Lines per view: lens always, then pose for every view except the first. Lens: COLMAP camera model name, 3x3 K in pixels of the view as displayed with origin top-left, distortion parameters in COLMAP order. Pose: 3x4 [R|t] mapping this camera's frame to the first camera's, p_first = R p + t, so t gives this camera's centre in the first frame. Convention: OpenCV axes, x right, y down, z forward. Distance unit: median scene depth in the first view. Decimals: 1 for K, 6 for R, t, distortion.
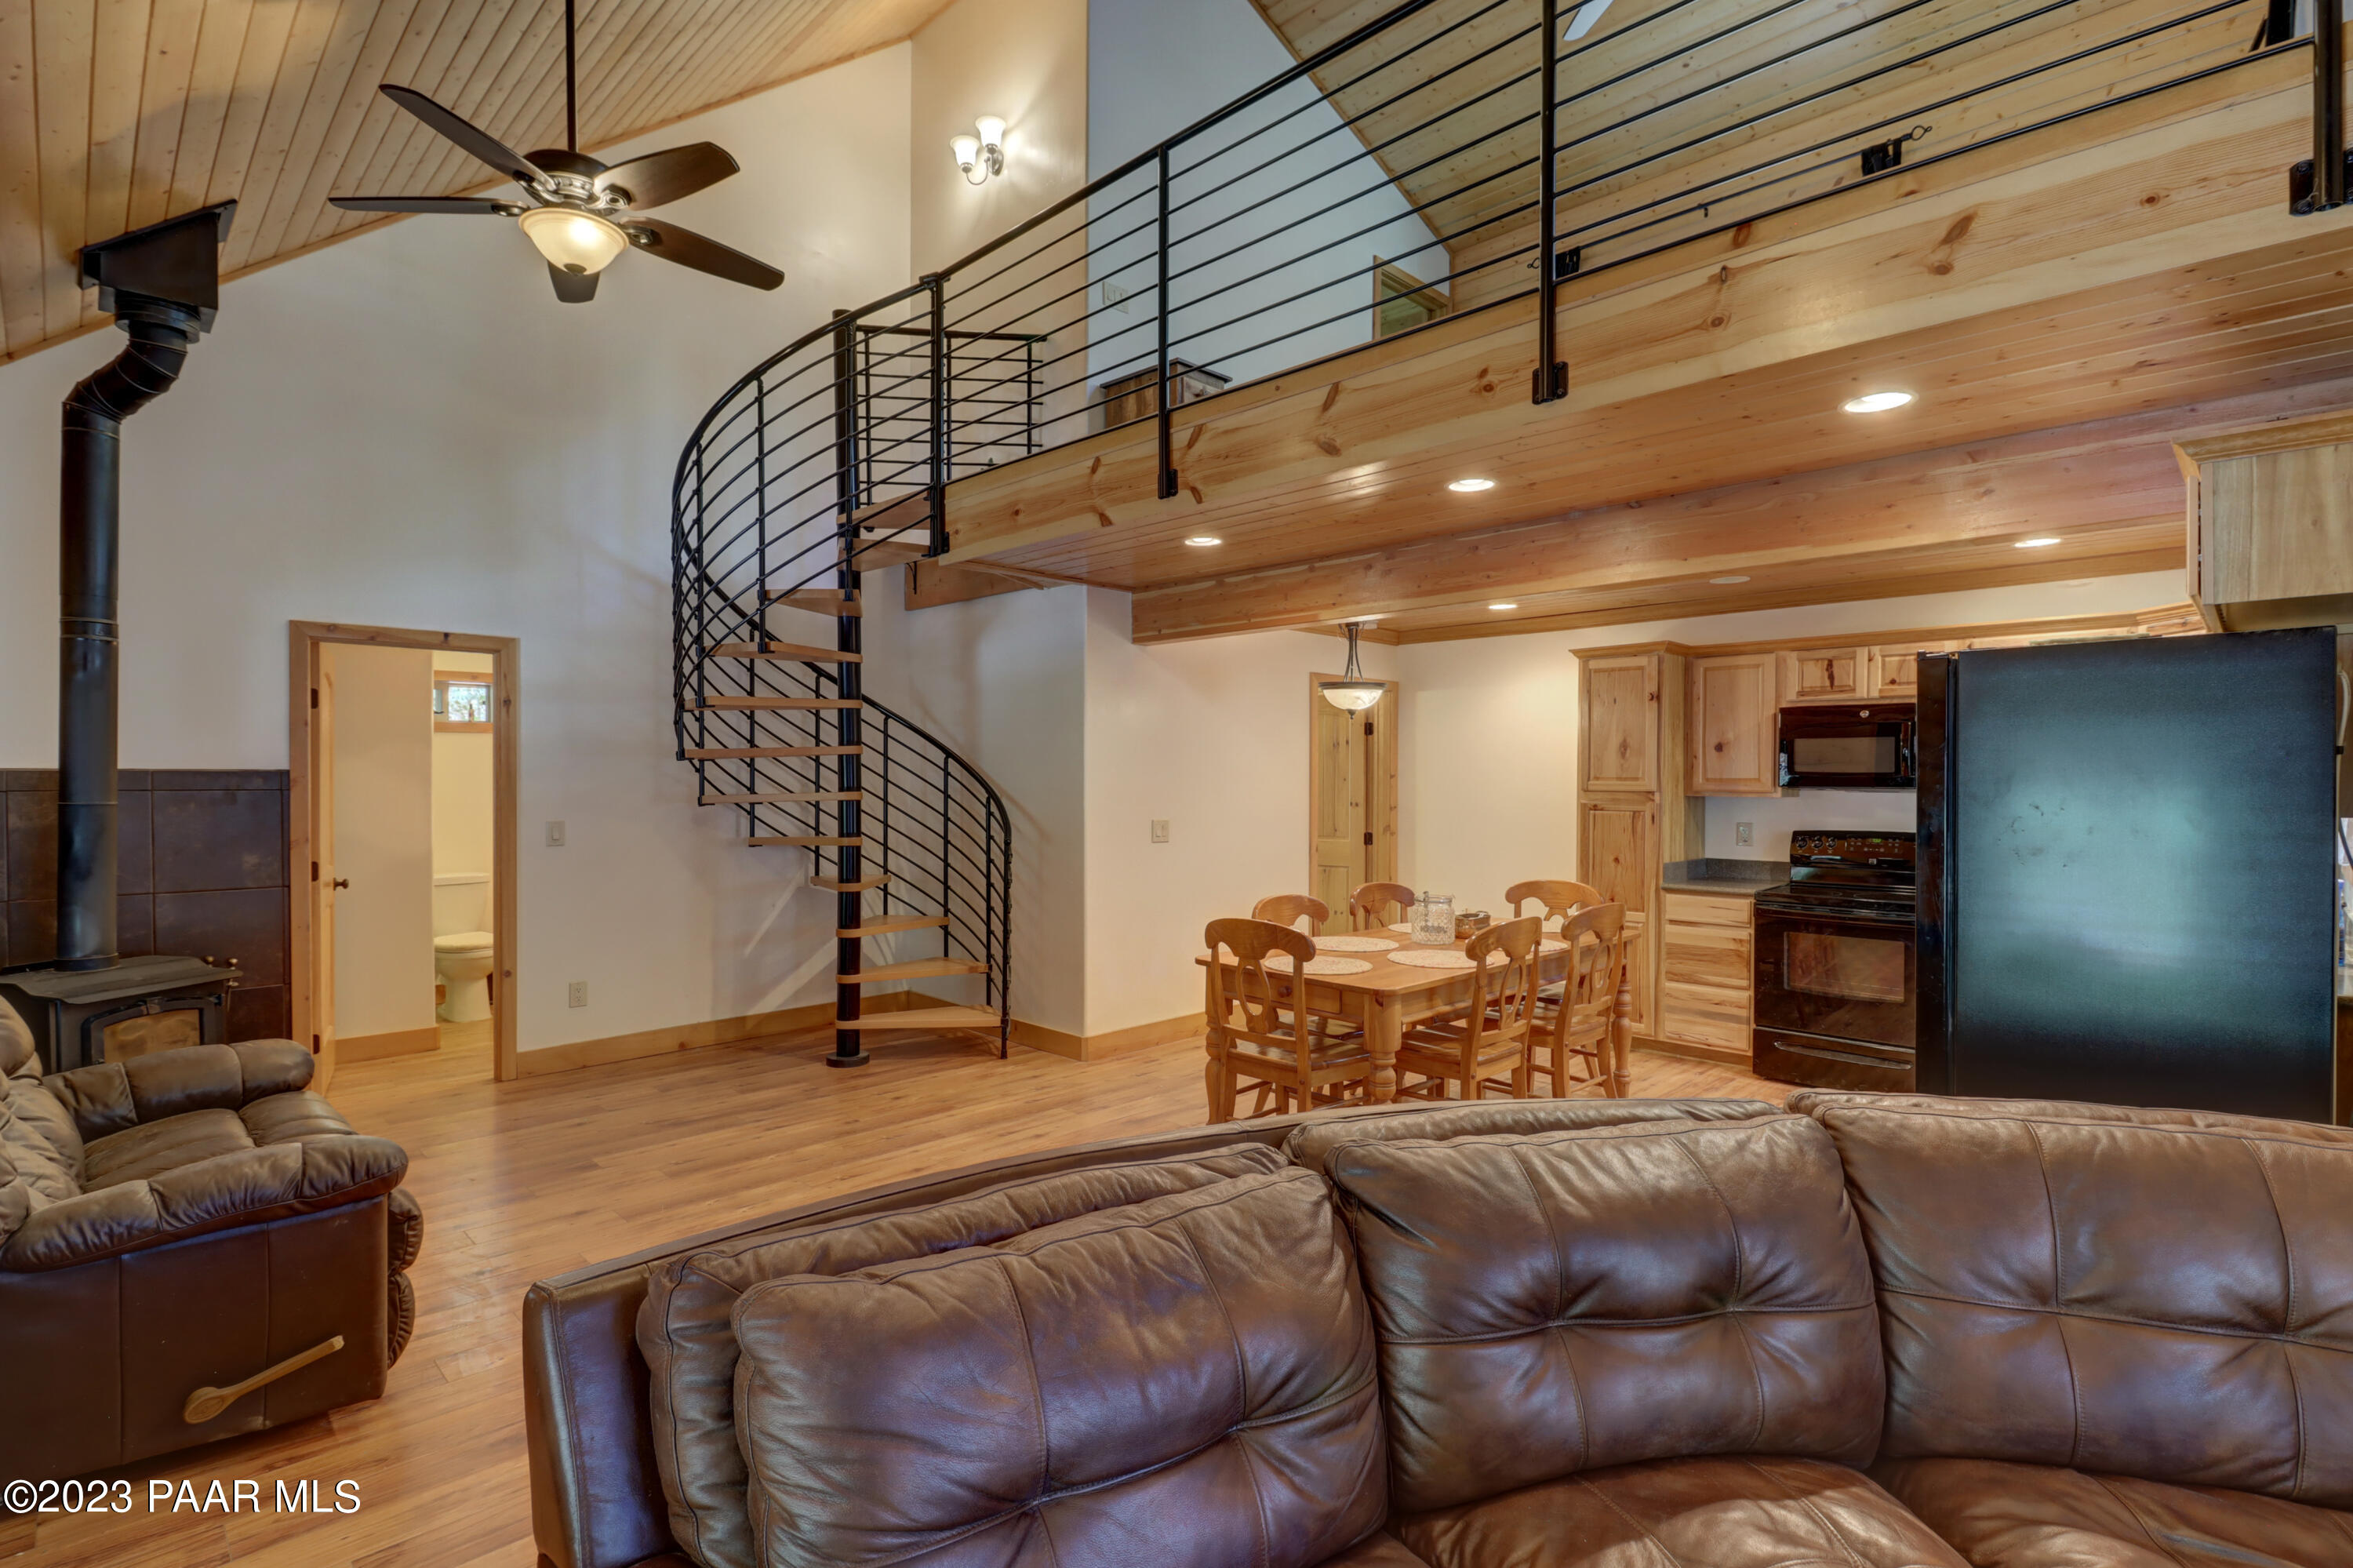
lens RADIAL K [[1136.0, 0, 1154.1], [0, 1136.0, 790.7], [0, 0, 1]] dist [0.005091, -0.010540]
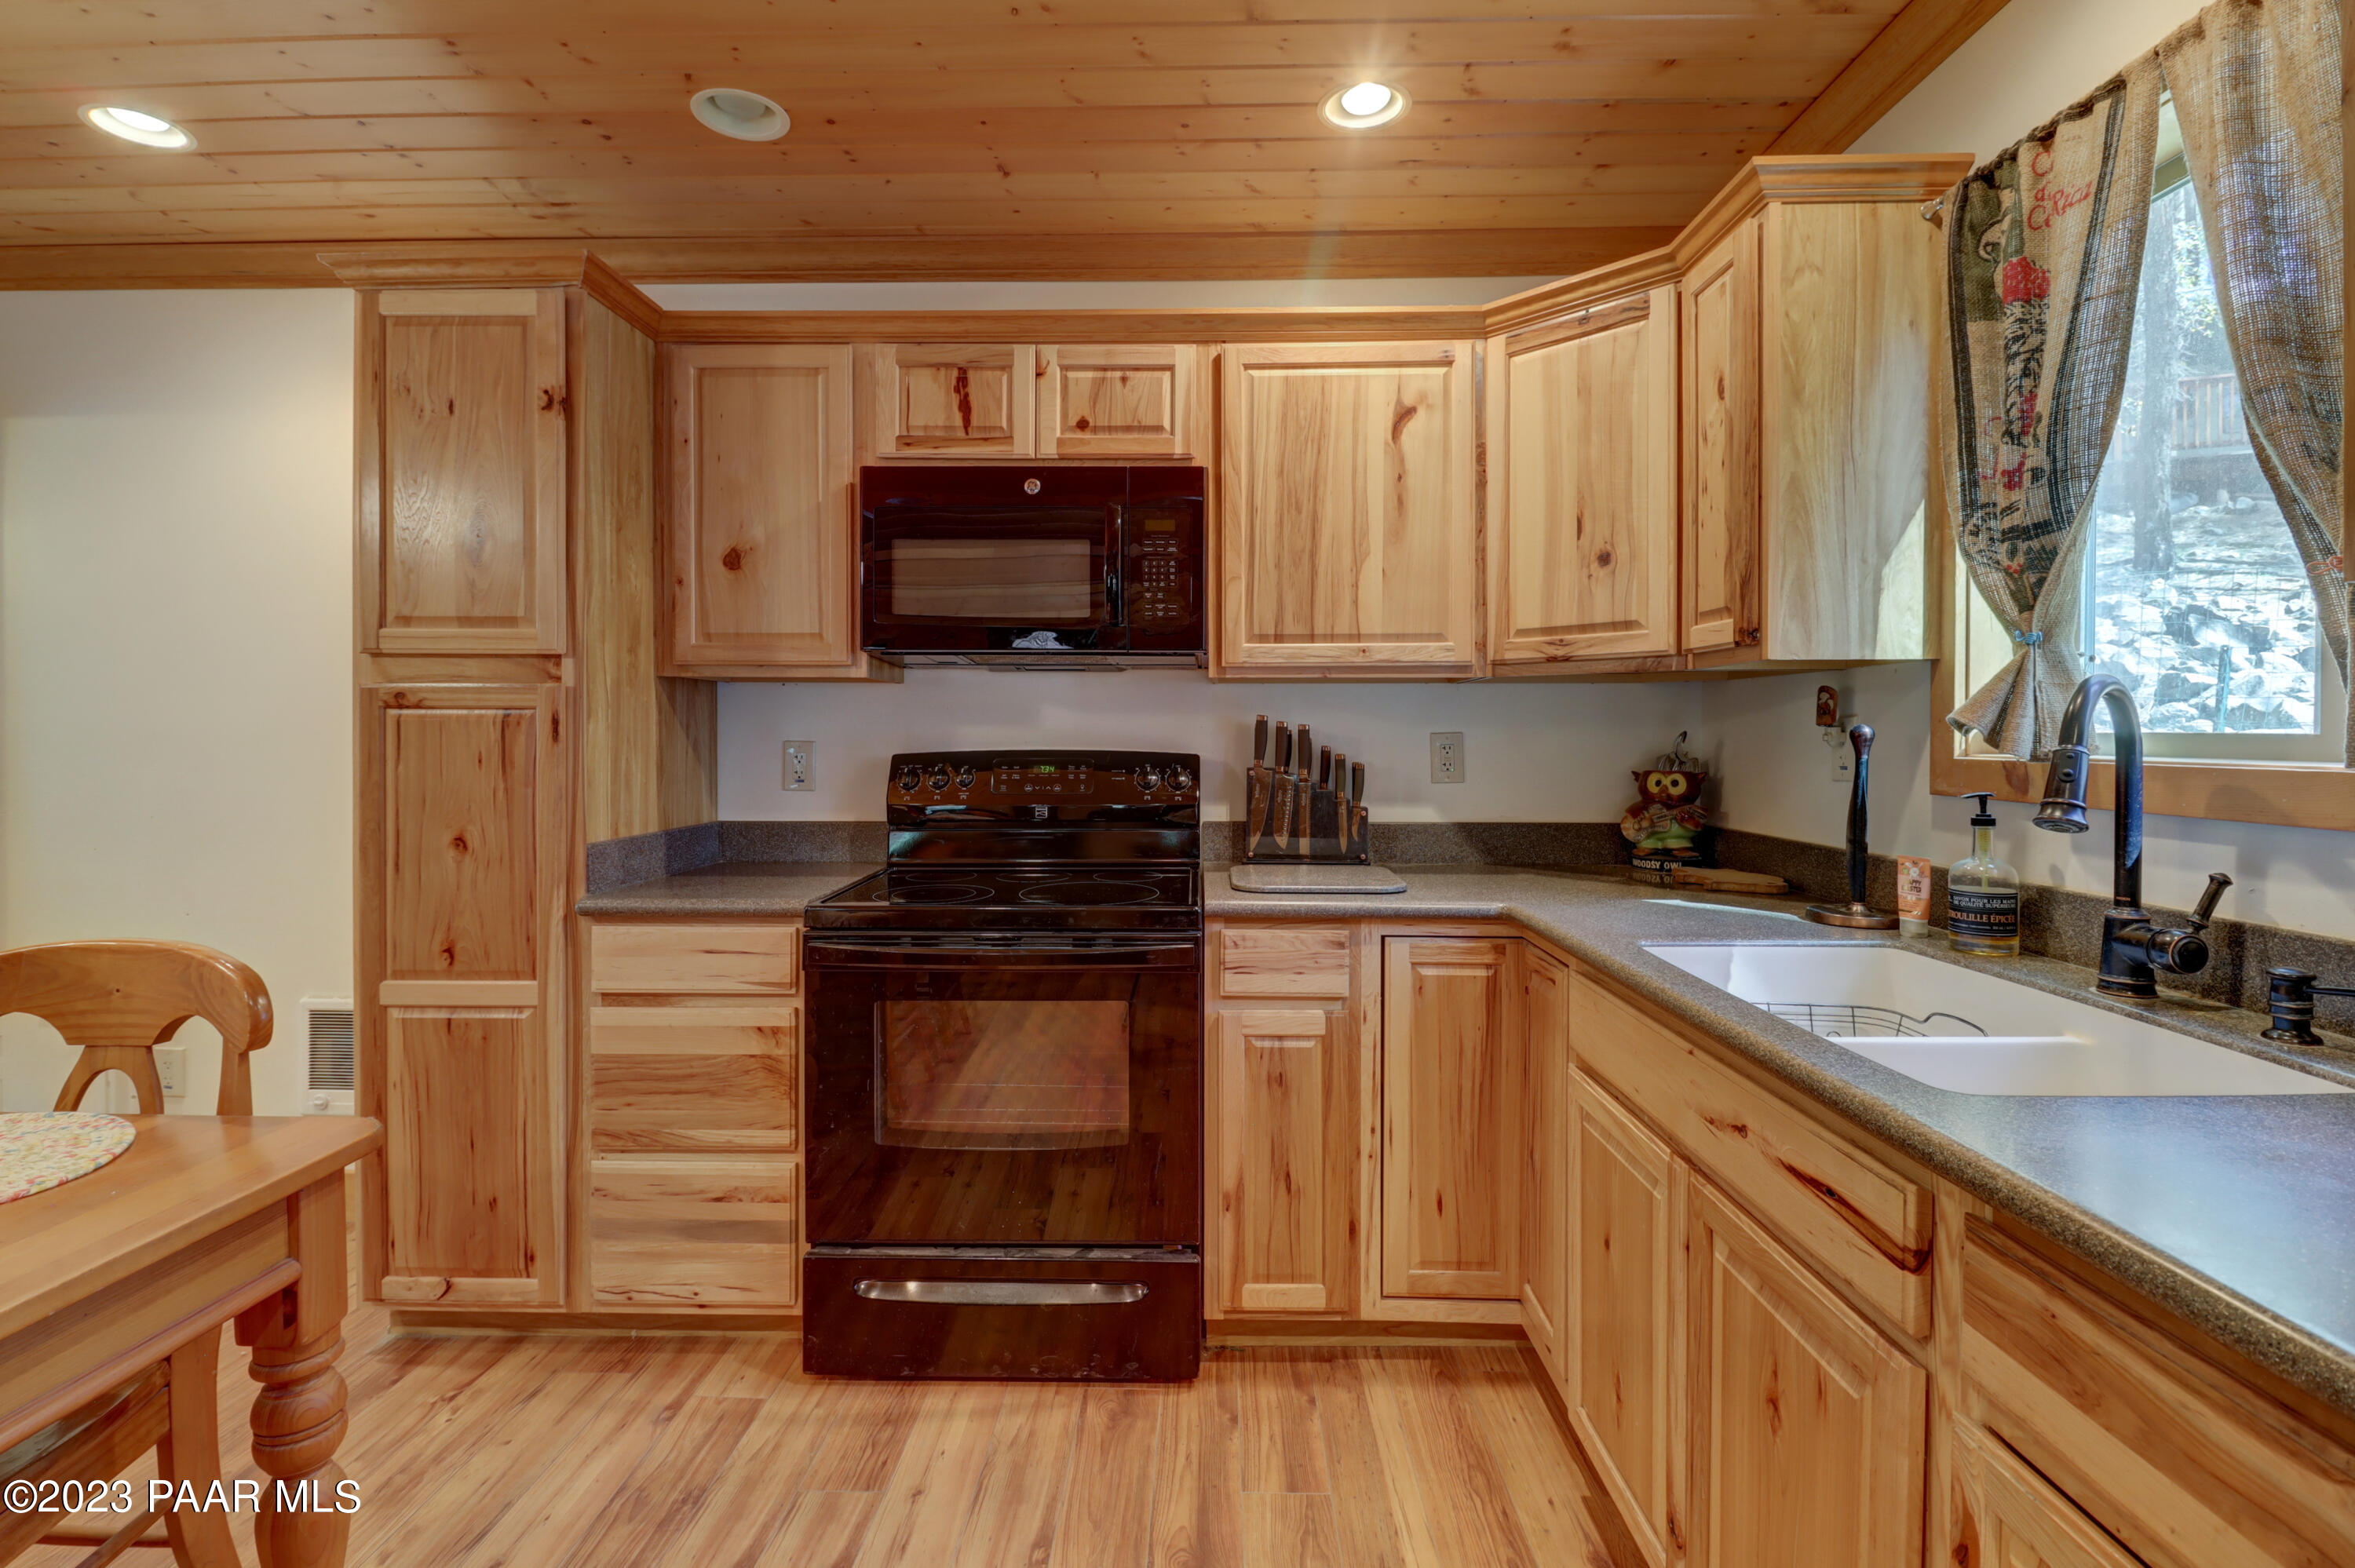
lens RADIAL K [[1136.8, 0, 1188.8], [0, 1136.8, 746.2], [0, 0, 1]] dist [0.005091, -0.010540]
pose [[0.728627, -0.010208, 0.684835, 0.351573], [0.006234, 0.999946, 0.008272, 0.030495], [-0.684882, -0.001758, 0.728652, 0.613256]]
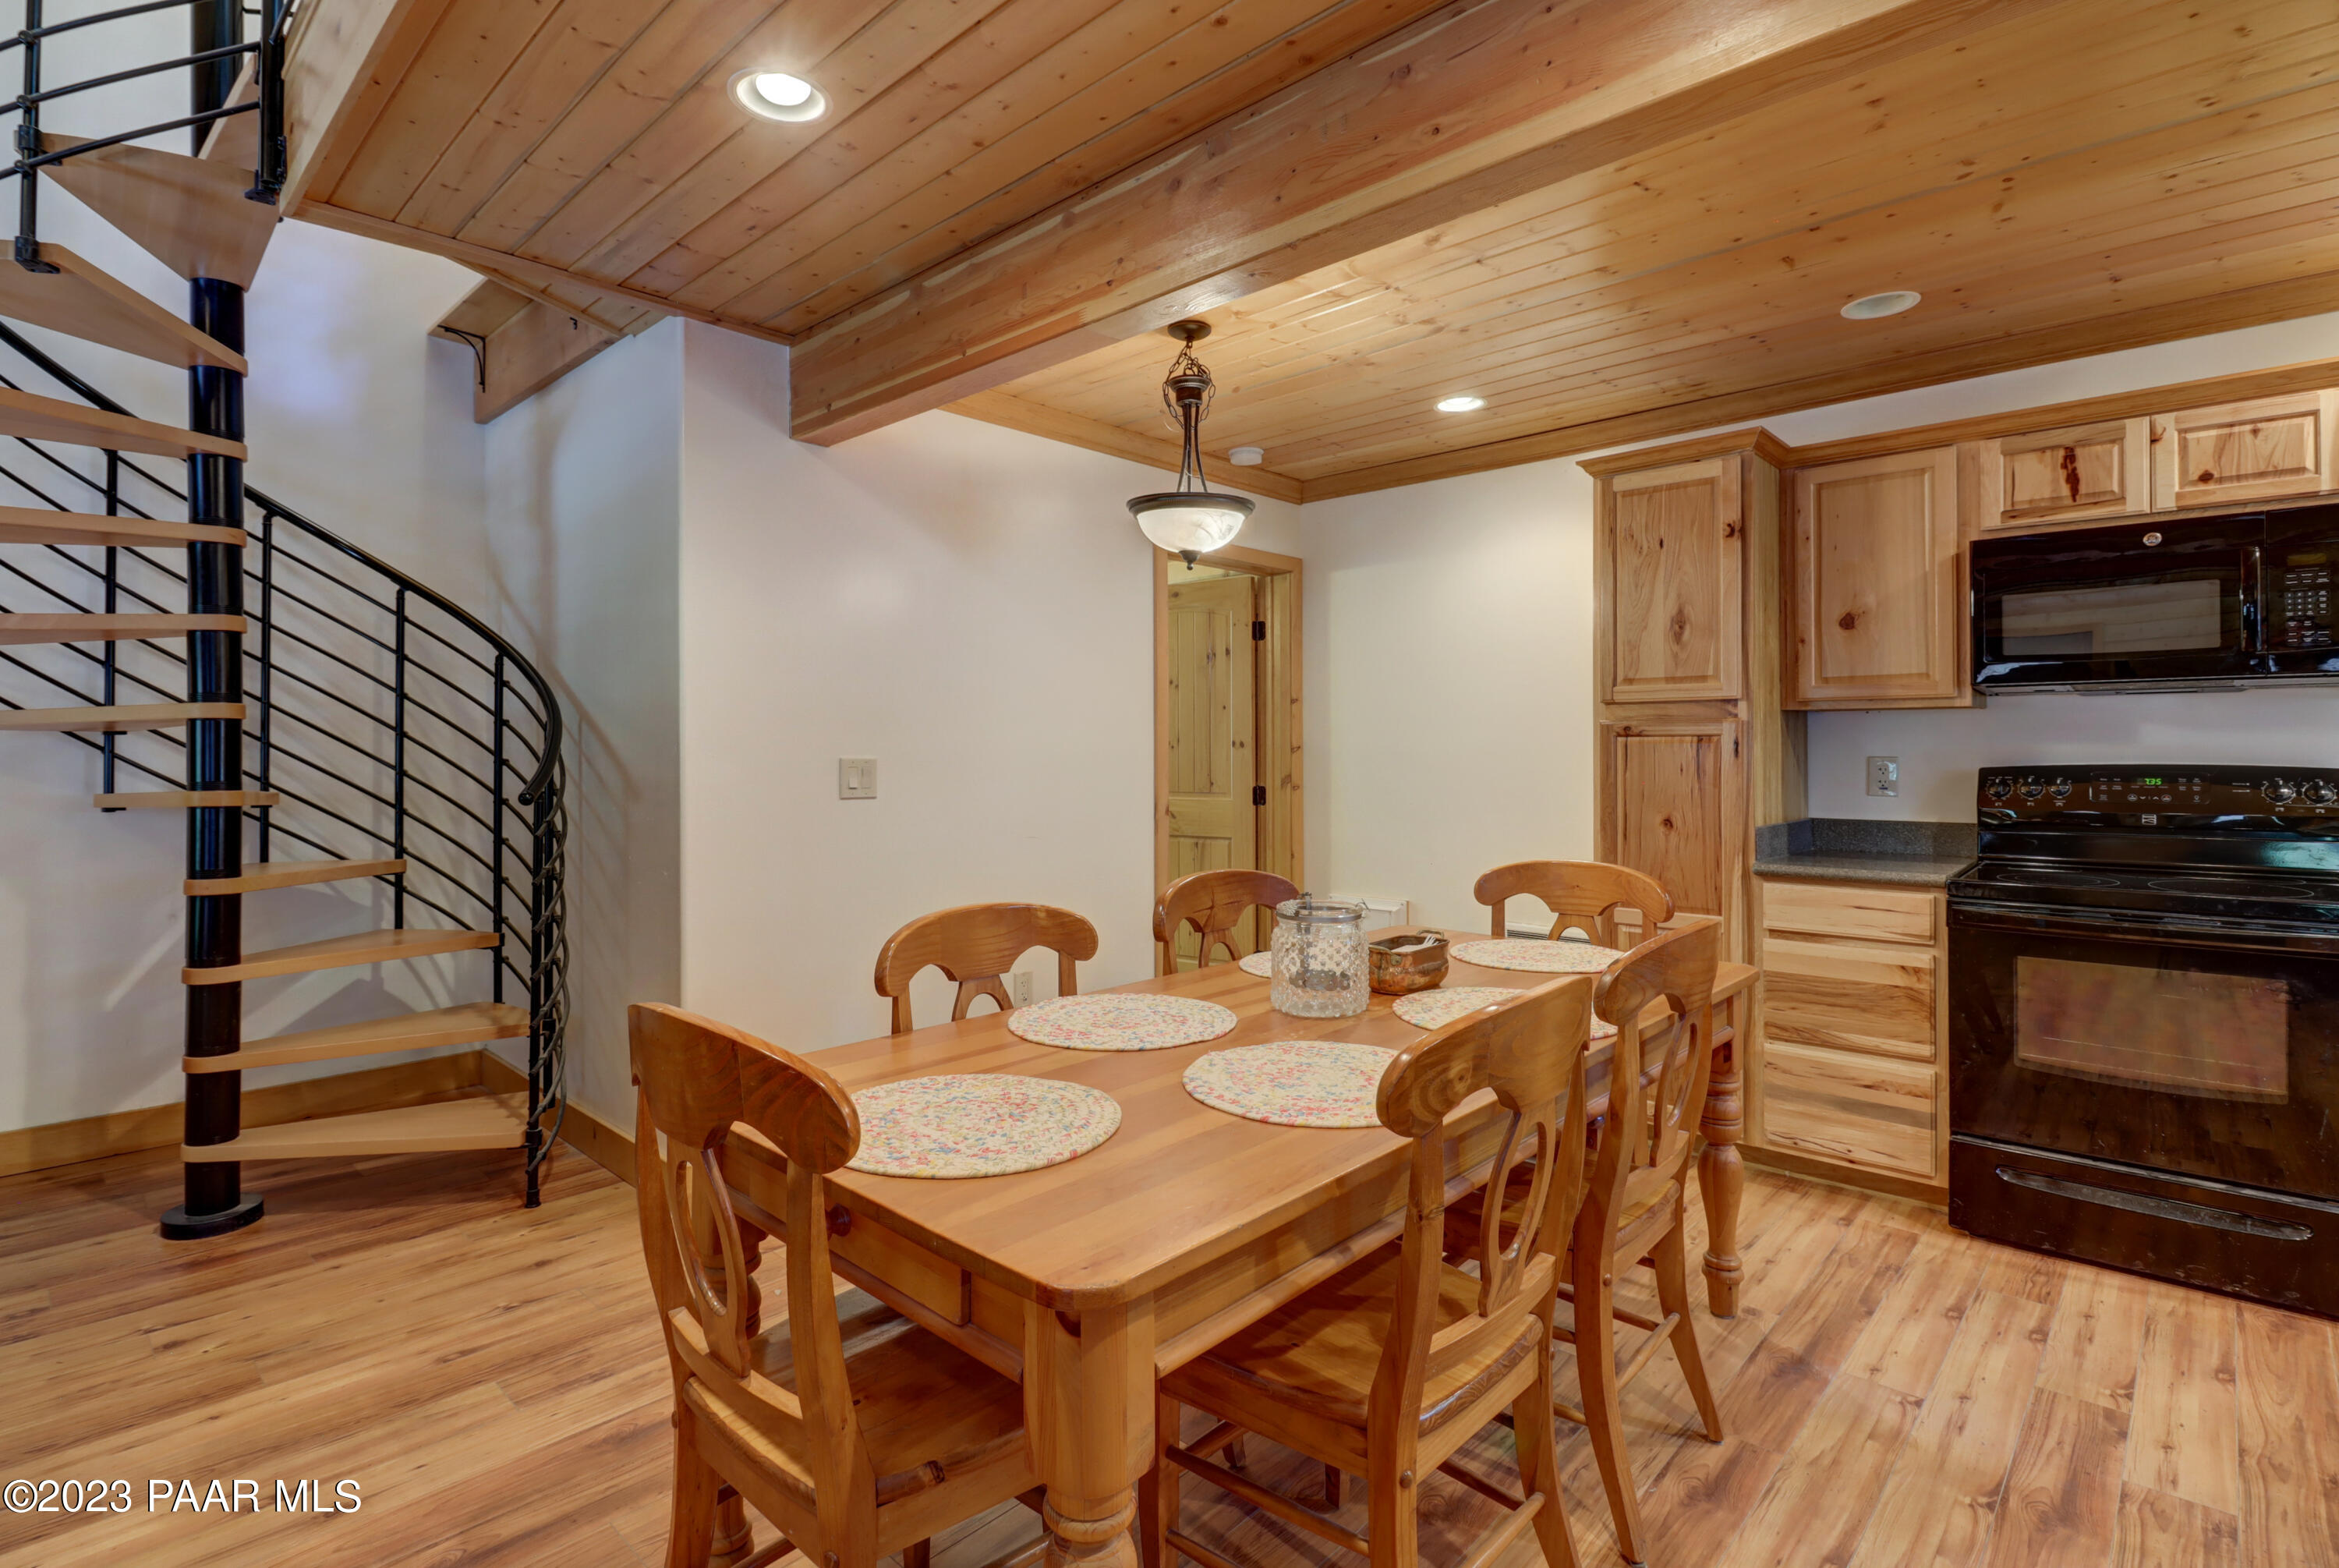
lens RADIAL K [[1129.3, 0, 1099.3], [0, 1129.3, 749.1], [0, 0, 1]] dist [0.005091, -0.010540]
pose [[0.999937, -0.009114, -0.006603, 0.135395], [0.009036, 0.999891, -0.011647, 0.030290], [0.006709, 0.011587, 0.999910, 0.463510]]
